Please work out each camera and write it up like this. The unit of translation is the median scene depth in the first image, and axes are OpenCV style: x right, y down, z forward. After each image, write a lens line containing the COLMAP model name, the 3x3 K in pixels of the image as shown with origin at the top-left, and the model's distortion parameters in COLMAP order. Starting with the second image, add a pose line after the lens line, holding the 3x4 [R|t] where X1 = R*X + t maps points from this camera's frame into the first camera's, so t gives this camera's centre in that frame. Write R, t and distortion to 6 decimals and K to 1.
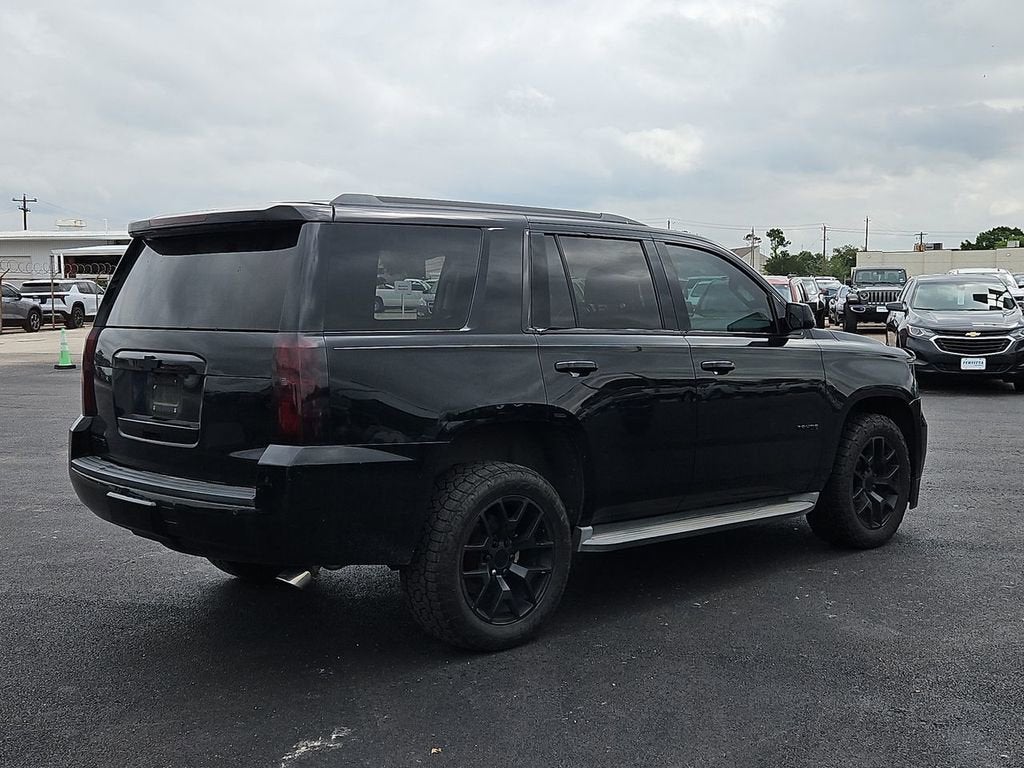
lens RADIAL K [[1245.7, 0, 497.9], [0, 1245.7, 371.2], [0, 0, 1]] dist [0.091719, 0.002315]
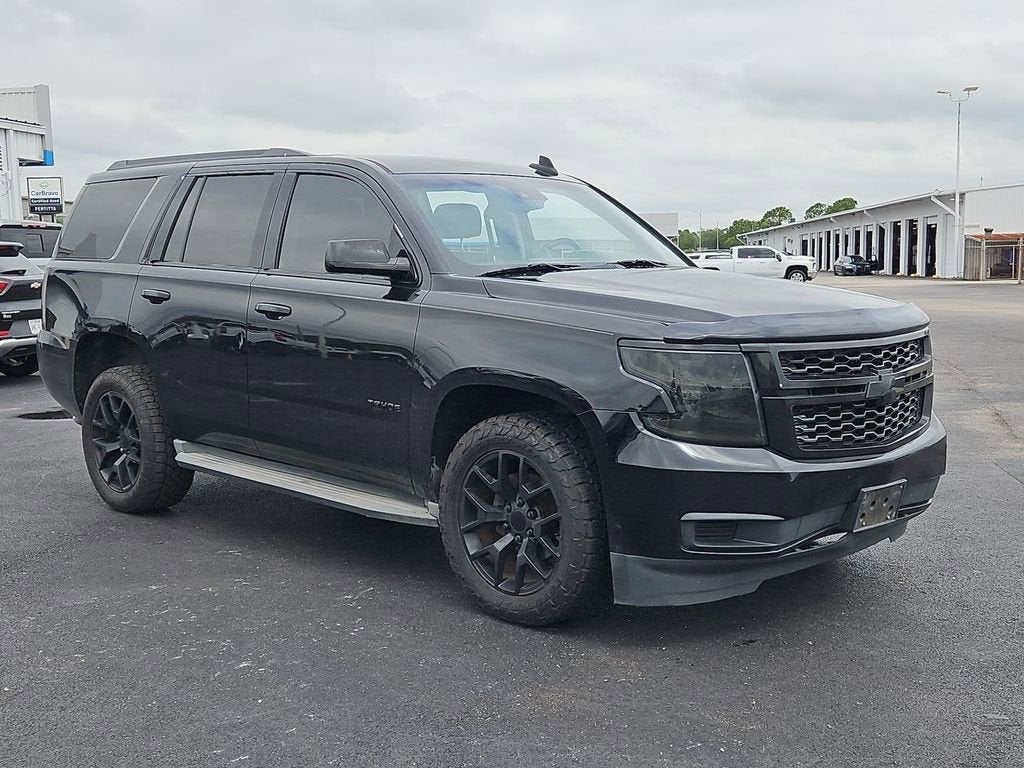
lens RADIAL K [[1251.0, 0, 517.5], [0, 1251.0, 385.8], [0, 0, 1]] dist [0.084033, 0.013704]
pose [[0.040087, 0.113908, -0.992682, 0.994461], [-0.059700, 0.991979, 0.111417, -0.056120], [0.997411, 0.054797, 0.046566, 1.038787]]
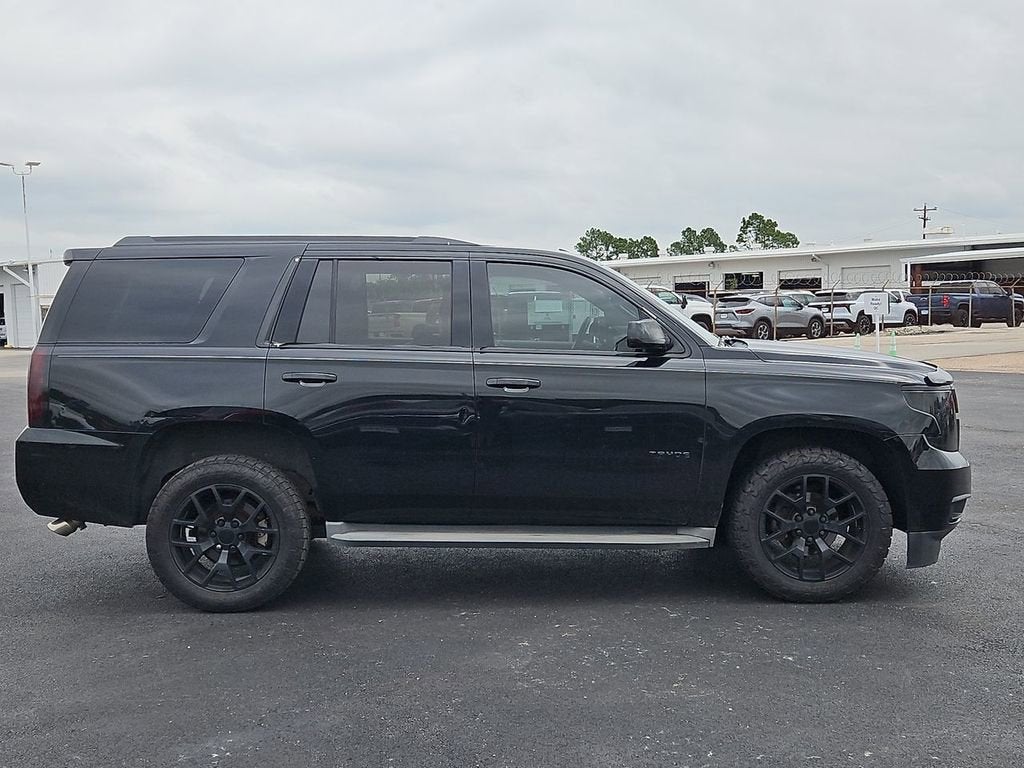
lens RADIAL K [[1244.3, 0, 496.6], [0, 1244.3, 396.9], [0, 0, 1]] dist [0.087881, -0.005771]
pose [[0.729988, 0.044300, -0.682023, 0.776187], [-0.033699, 0.999016, 0.028822, -0.020042], [0.682629, 0.001943, 0.730763, 0.237660]]
